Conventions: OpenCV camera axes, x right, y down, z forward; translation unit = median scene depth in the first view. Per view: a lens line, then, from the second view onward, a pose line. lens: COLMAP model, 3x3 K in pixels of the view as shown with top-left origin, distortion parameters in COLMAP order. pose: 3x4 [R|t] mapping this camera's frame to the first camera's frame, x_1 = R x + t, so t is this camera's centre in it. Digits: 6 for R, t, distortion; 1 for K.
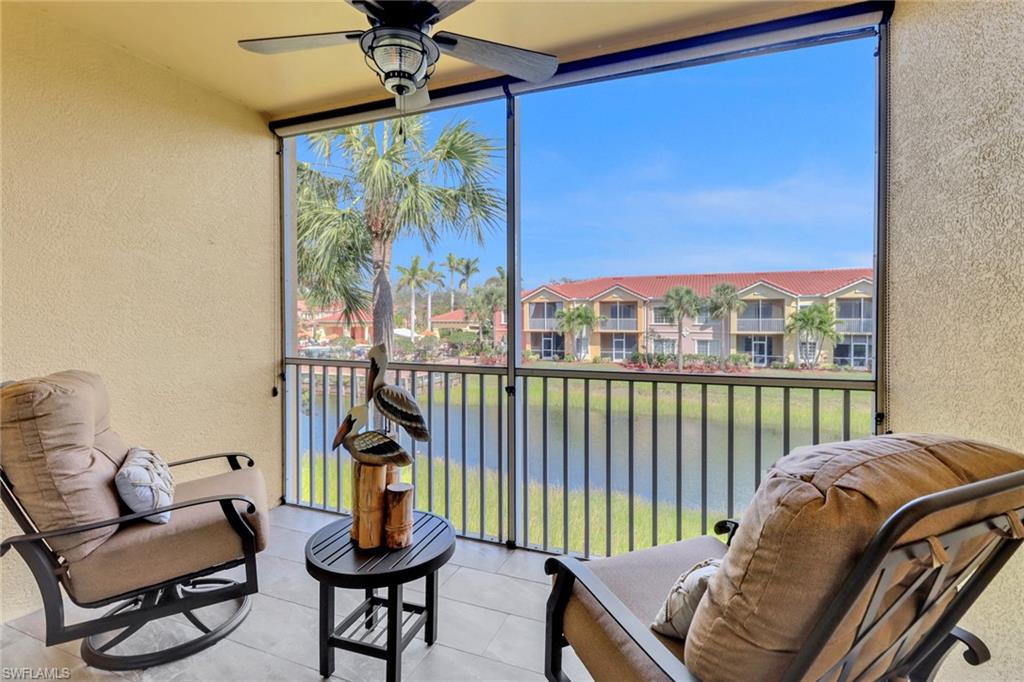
lens RADIAL K [[479.4, 0, 506.5], [0, 479.4, 323.9], [0, 0, 1]] dist [-0.011094, -0.002220]
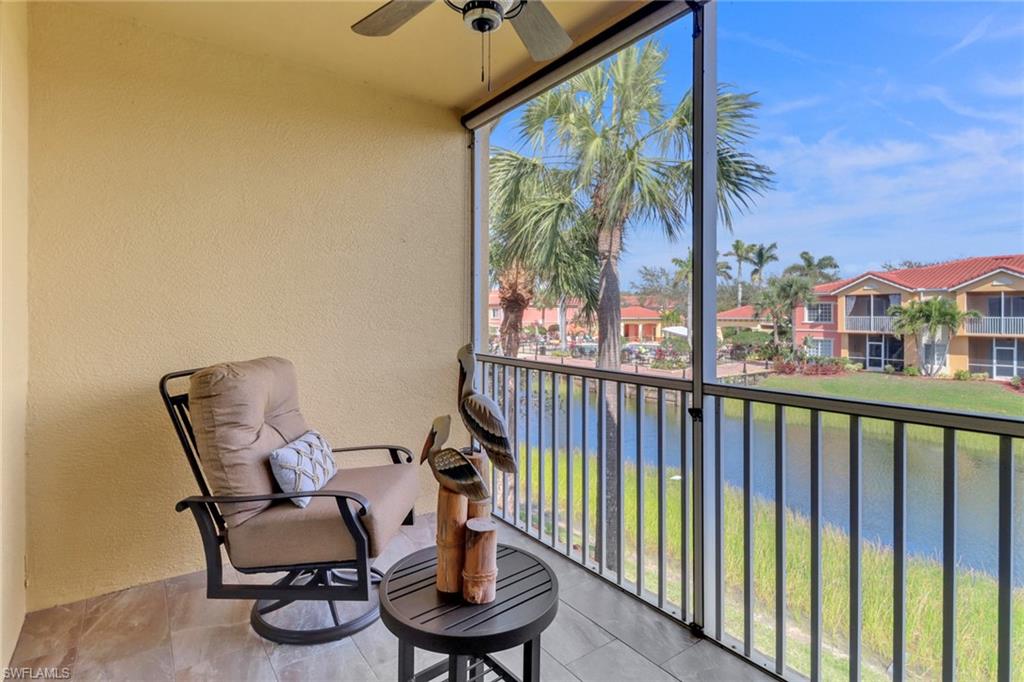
lens RADIAL K [[499.1, 0, 497.4], [0, 499.1, 314.8], [0, 0, 1]] dist [0.003766, -0.001751]
pose [[0.841430, 0.003250, -0.540356, 0.137078], [-0.010063, 0.999903, -0.009656, 0.000368], [0.540272, 0.013563, 0.841381, 0.174328]]
